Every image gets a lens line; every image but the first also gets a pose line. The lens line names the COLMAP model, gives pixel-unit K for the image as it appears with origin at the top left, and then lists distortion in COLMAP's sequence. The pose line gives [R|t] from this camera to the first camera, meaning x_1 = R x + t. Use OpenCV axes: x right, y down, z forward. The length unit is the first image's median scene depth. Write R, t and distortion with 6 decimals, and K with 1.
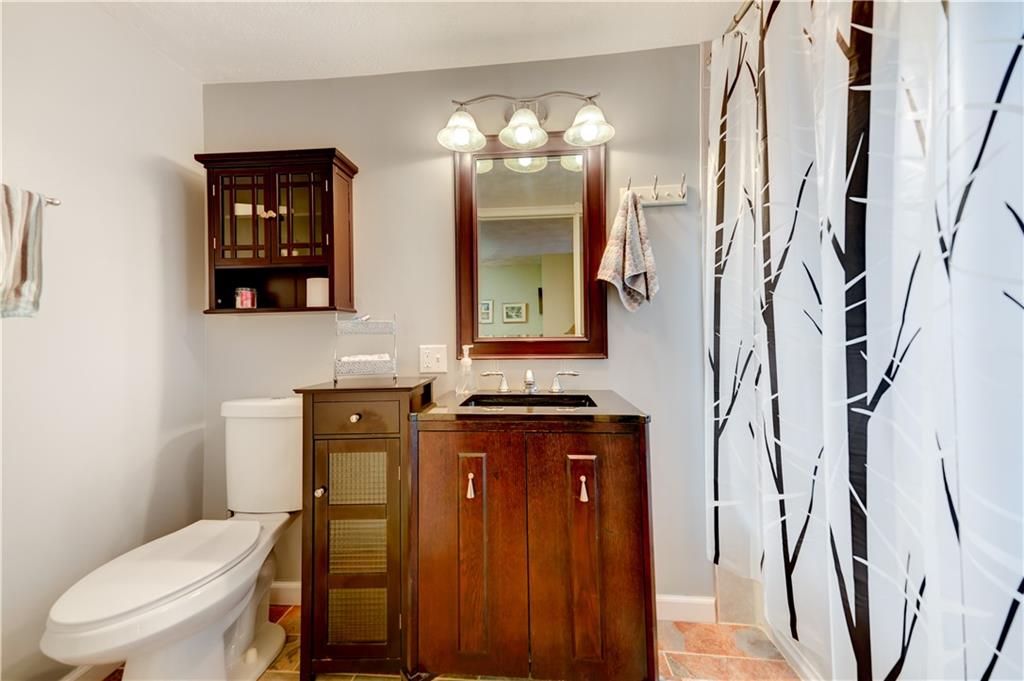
lens RADIAL K [[418.0, 0, 510.6], [0, 418.0, 330.0], [0, 0, 1]] dist [0.045497, 0.000031]
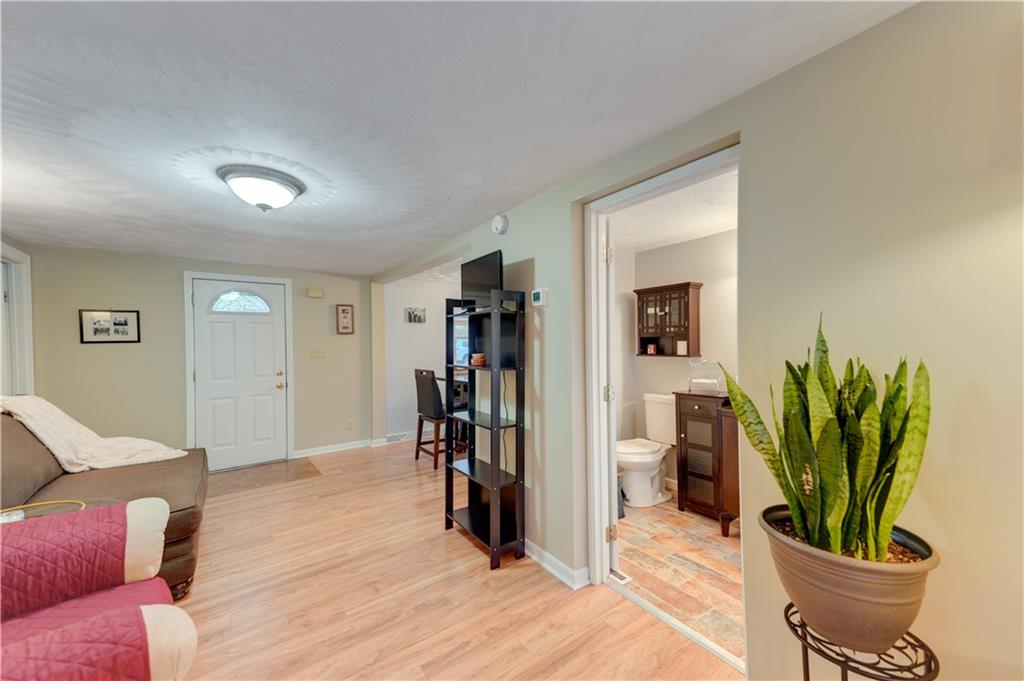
lens RADIAL K [[418.0, 0, 510.6], [0, 418.0, 330.0], [0, 0, 1]] dist [0.045497, 0.000031]
pose [[0.669777, -0.003772, -0.742553, 0.554321], [0.001608, 0.999992, -0.003629, -0.173916], [0.742561, 0.001236, 0.669777, -1.091366]]
